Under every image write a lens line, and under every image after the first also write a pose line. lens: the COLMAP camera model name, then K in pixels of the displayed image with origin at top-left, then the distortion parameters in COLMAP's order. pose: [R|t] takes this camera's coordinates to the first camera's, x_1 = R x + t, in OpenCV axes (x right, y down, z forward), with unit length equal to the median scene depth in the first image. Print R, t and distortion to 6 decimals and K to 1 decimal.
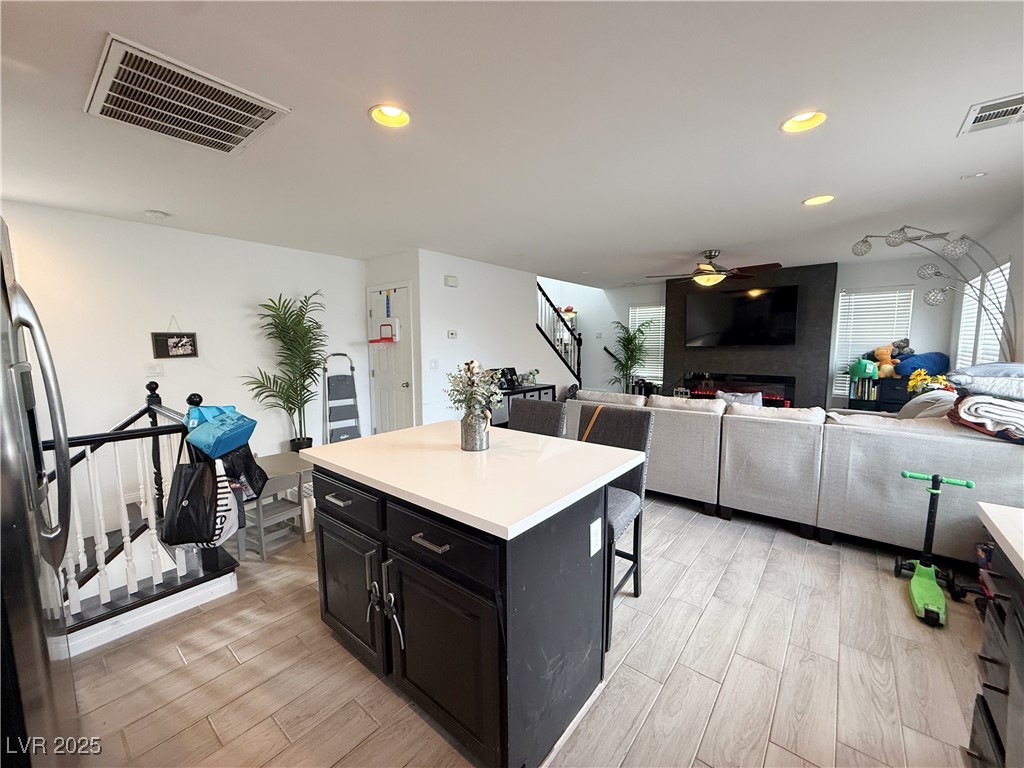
lens RADIAL K [[407.5, 0, 507.4], [0, 407.5, 386.7], [0, 0, 1]] dist [-0.002390, 0.000186]
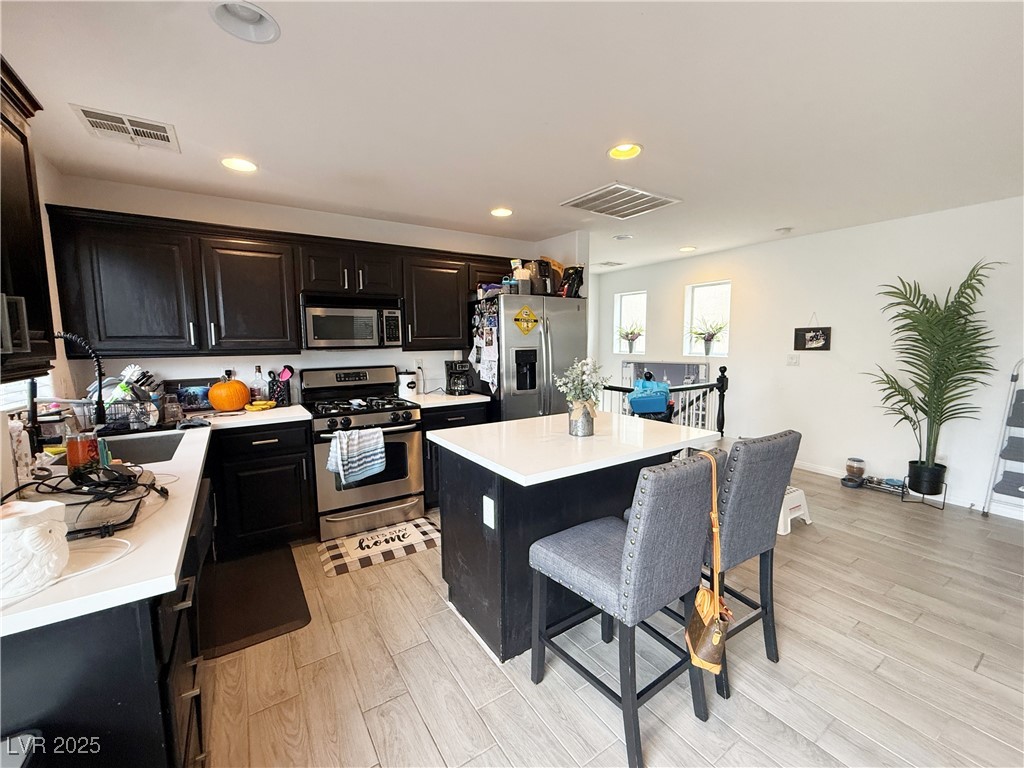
lens RADIAL K [[407.5, 0, 504.9], [0, 407.5, 383.1], [0, 0, 1]] dist [-0.002390, 0.000186]
pose [[-0.288504, 0.107998, -0.951368, 0.416075], [-0.094023, 0.985620, 0.140399, -0.050320], [0.952851, 0.129957, -0.274201, 0.433848]]
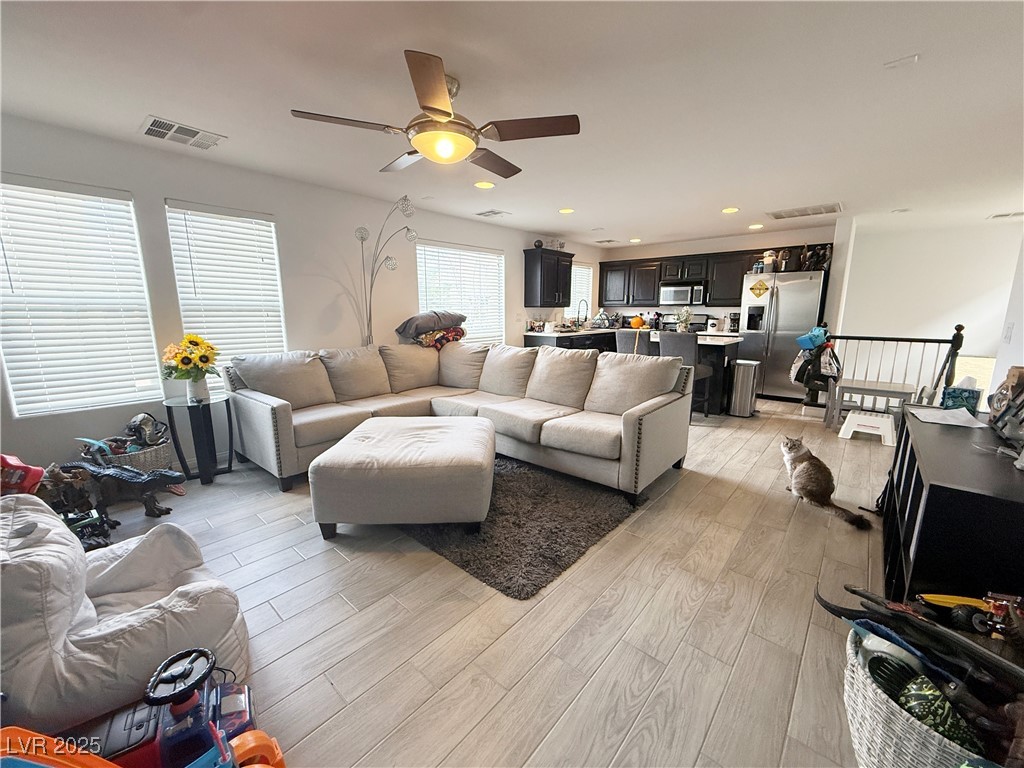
lens RADIAL K [[407.5, 0, 515.0], [0, 407.5, 382.7], [0, 0, 1]] dist [-0.002390, 0.000186]
pose [[-0.999839, 0.001103, 0.017915, 0.415260], [0.006145, 0.958828, 0.283922, -0.143823], [-0.016864, 0.283987, -0.958680, 1.534004]]
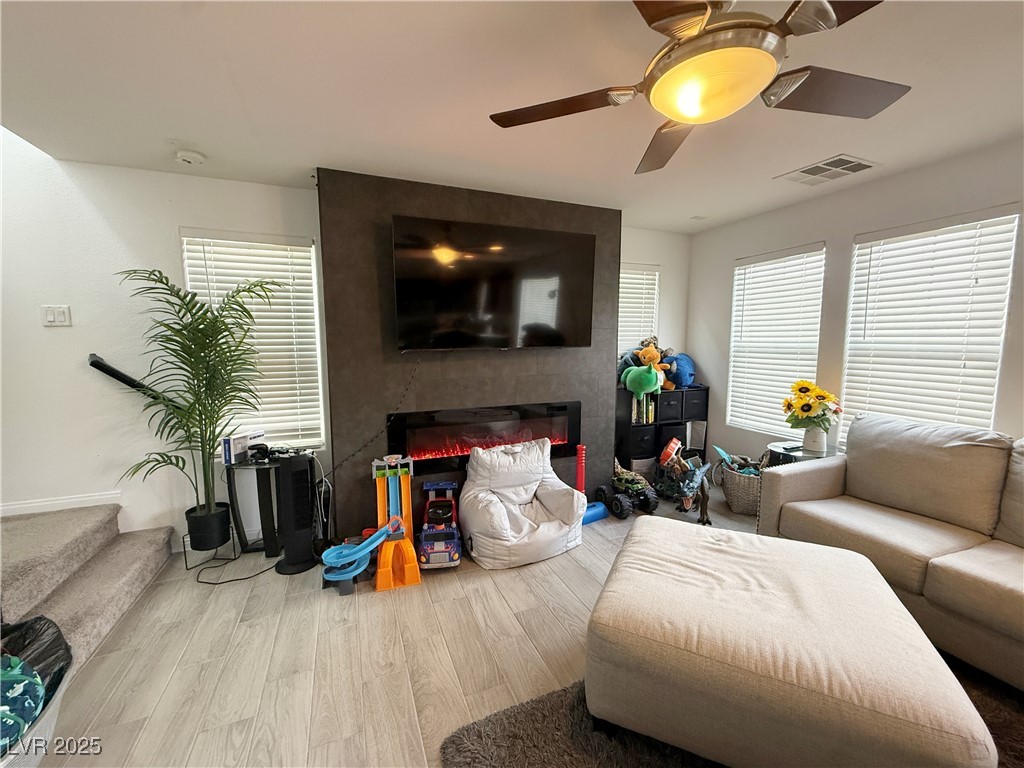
lens RADIAL K [[407.5, 0, 510.2], [0, 407.5, 386.3], [0, 0, 1]] dist [-0.002390, 0.000186]
pose [[0.460199, -0.095822, 0.882629, 0.196711], [0.097605, 0.993593, 0.056978, -0.107934], [-0.882434, 0.059928, 0.466604, 1.019620]]
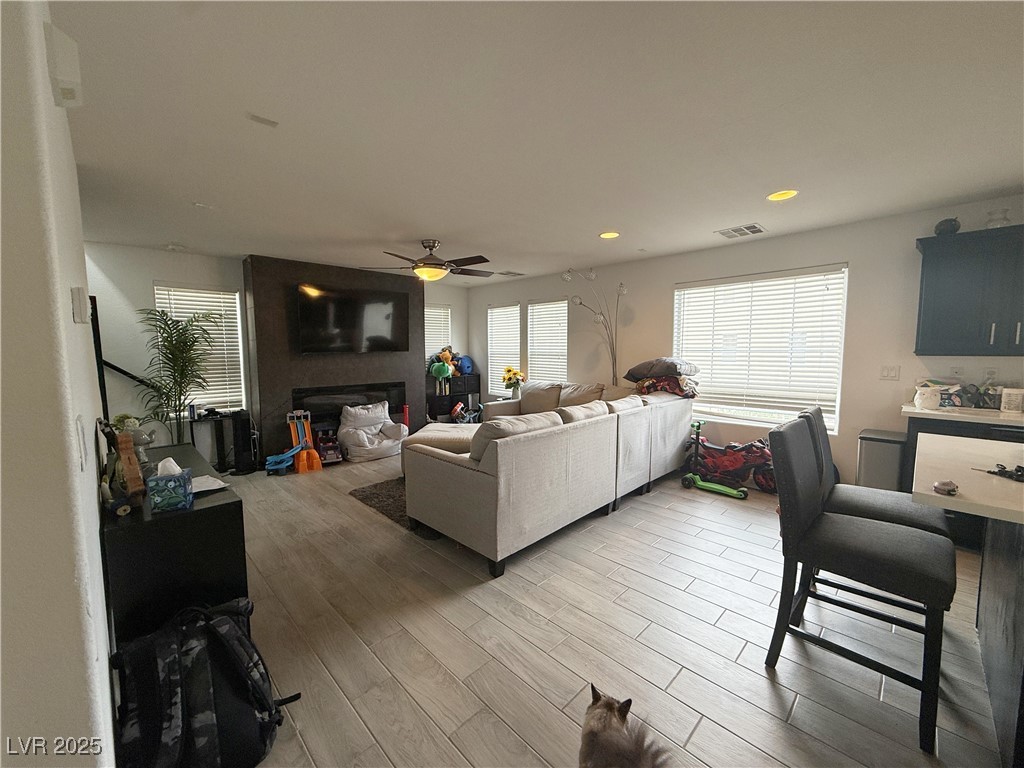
lens RADIAL K [[407.5, 0, 510.2], [0, 407.5, 387.4], [0, 0, 1]] dist [-0.002390, 0.000186]
pose [[0.096261, -0.089231, 0.991348, -0.361683], [0.111571, 0.990664, 0.078336, -0.075227], [-0.989083, 0.103065, 0.105318, 0.783841]]
